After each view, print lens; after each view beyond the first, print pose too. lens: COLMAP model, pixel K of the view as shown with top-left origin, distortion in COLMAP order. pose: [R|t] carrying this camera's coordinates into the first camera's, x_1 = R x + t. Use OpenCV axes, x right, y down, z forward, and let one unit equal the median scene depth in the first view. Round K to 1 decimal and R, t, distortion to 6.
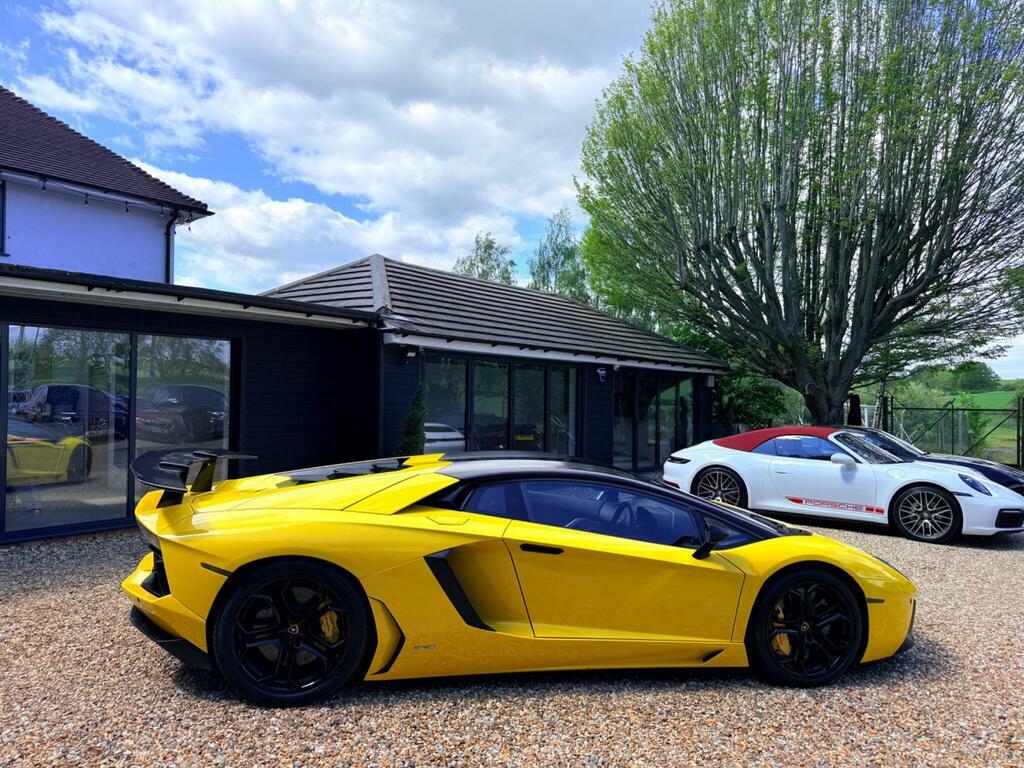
lens RADIAL K [[722.6, 0, 505.0], [0, 722.6, 384.5], [0, 0, 1]] dist [0.036044, -0.043398]
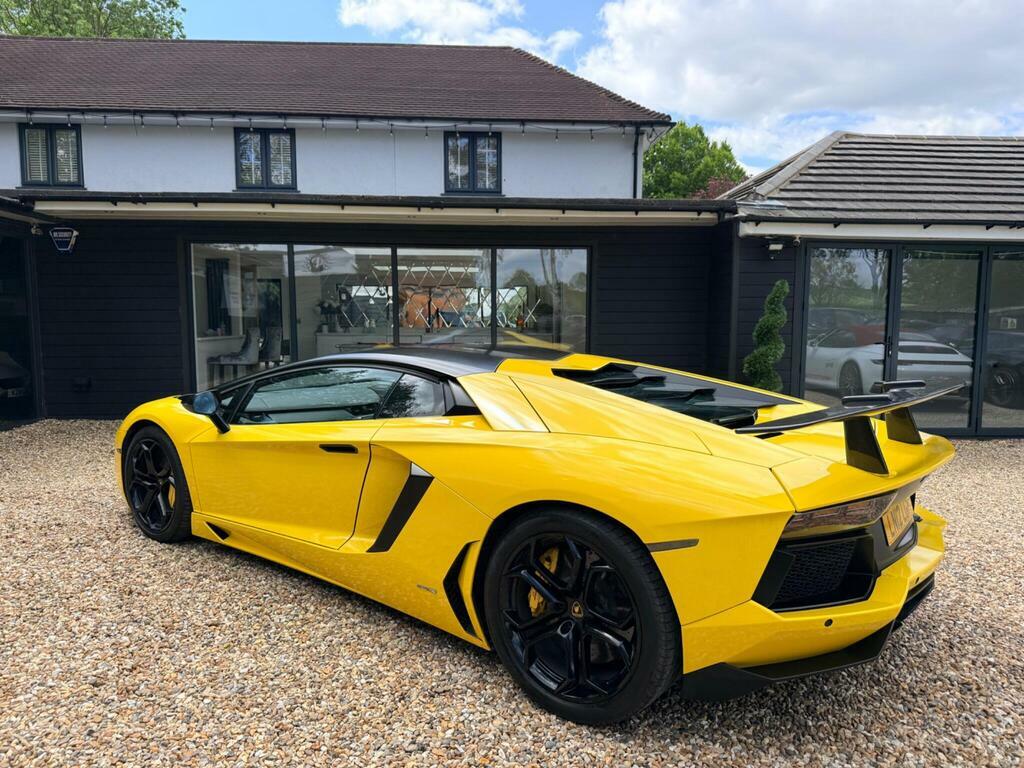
lens RADIAL K [[722.6, 0, 513.3], [0, 722.6, 392.8], [0, 0, 1]] dist [0.036044, -0.043398]
pose [[0.652025, 0.064238, -0.755471, 0.255518], [0.017102, 0.994905, 0.099358, 0.029387], [0.758005, -0.077704, 0.647604, 0.199206]]
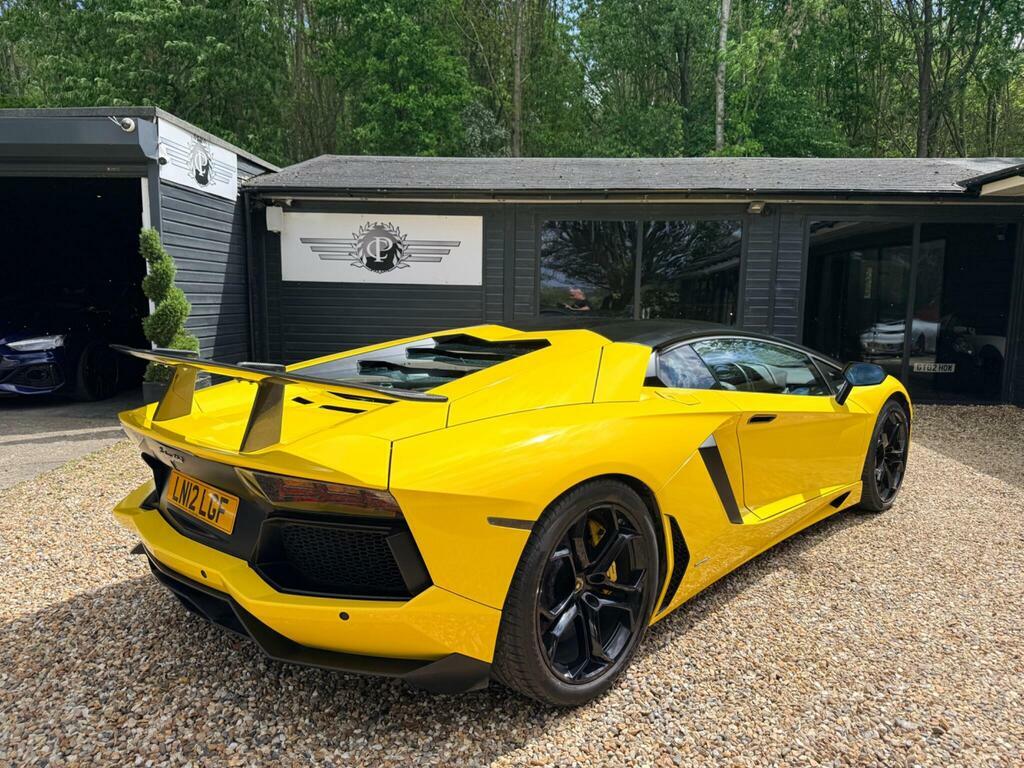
lens RADIAL K [[722.6, 0, 520.6], [0, 722.6, 390.1], [0, 0, 1]] dist [0.036044, -0.043398]
pose [[-0.842412, 0.041023, -0.537270, 0.194122], [-0.020118, 0.994008, 0.107440, 0.038732], [0.538458, 0.101318, -0.836539, 0.666626]]
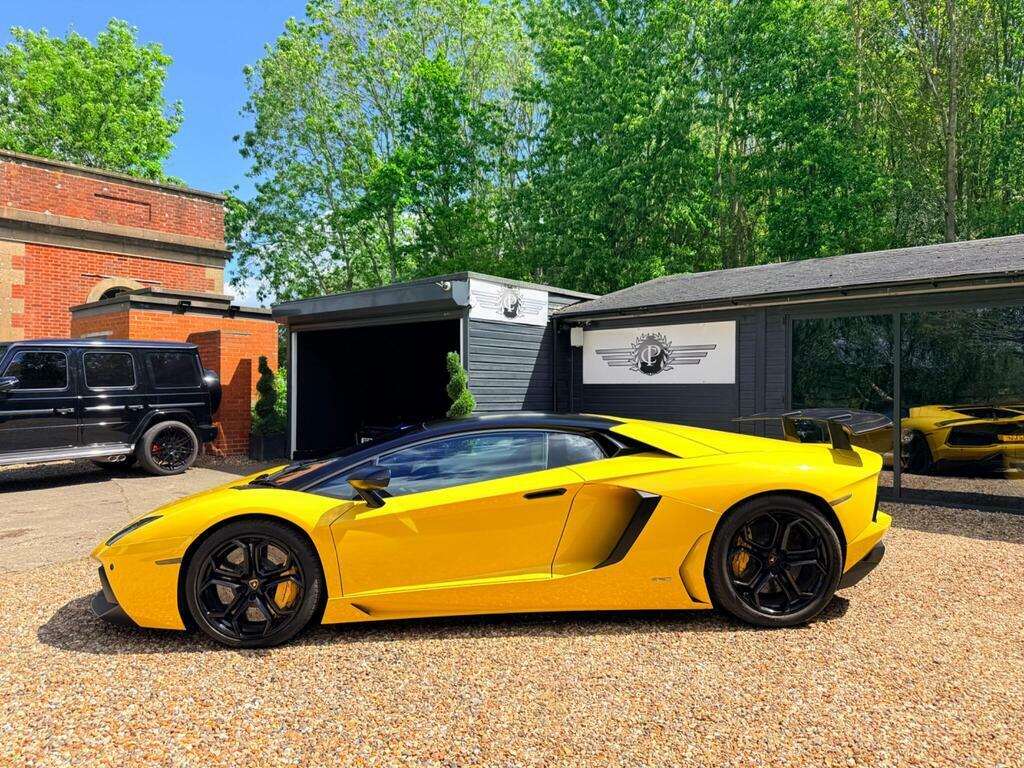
lens RADIAL K [[721.8, 0, 510.5], [0, 721.8, 381.4], [0, 0, 1]] dist [0.022245, -0.025886]
pose [[-0.991968, -0.015112, 0.125584, -0.036346], [-0.018191, 0.999561, -0.023404, 0.032384], [-0.125175, -0.025501, -0.991807, 0.839896]]
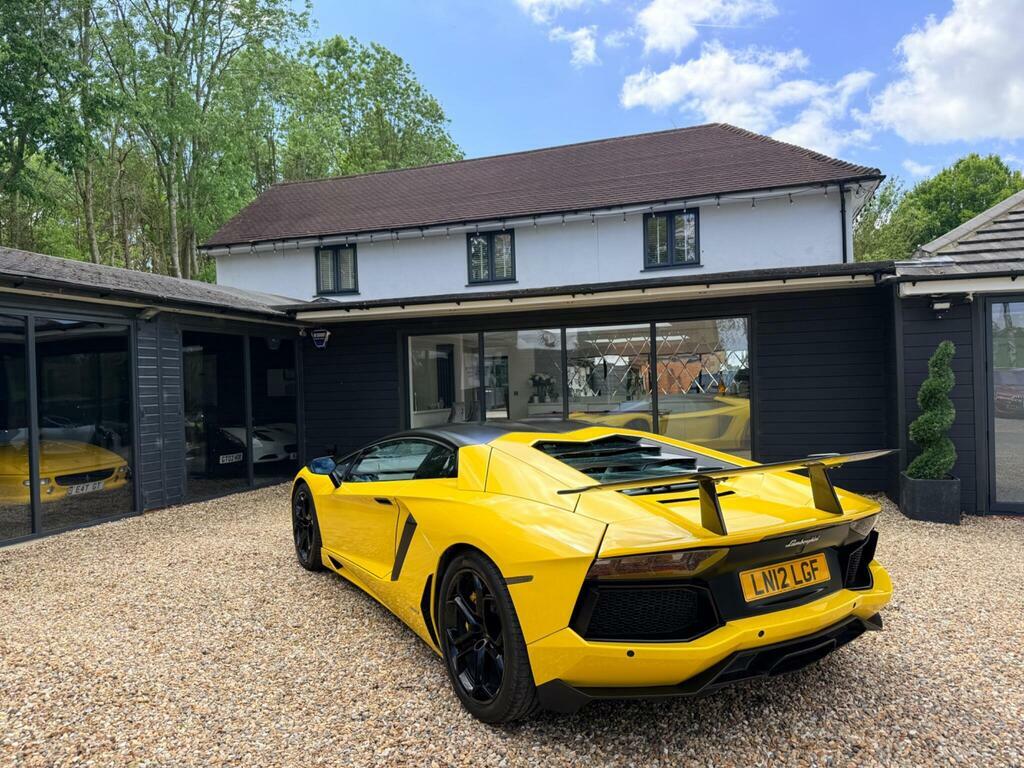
lens RADIAL K [[722.6, 0, 506.4], [0, 722.6, 385.5], [0, 0, 1]] dist [0.036044, -0.043398]
pose [[0.316354, -0.025723, -0.948292, 0.376803], [0.046367, 0.998857, -0.011627, 0.024827], [0.947507, -0.040291, 0.317185, 0.270225]]
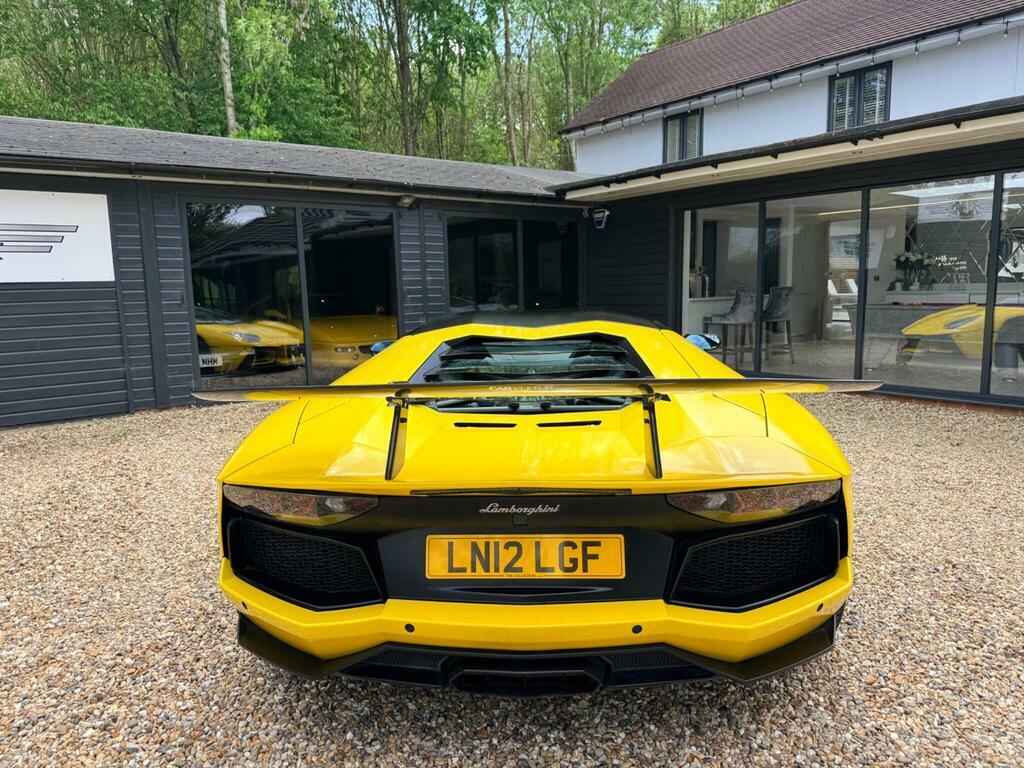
lens RADIAL K [[722.6, 0, 511.6], [0, 722.6, 388.6], [0, 0, 1]] dist [0.036044, -0.043398]
pose [[-0.277253, 0.129473, -0.952034, 0.317077], [0.031717, 0.991572, 0.125613, 0.034371], [0.960273, 0.004631, -0.279022, 0.488551]]
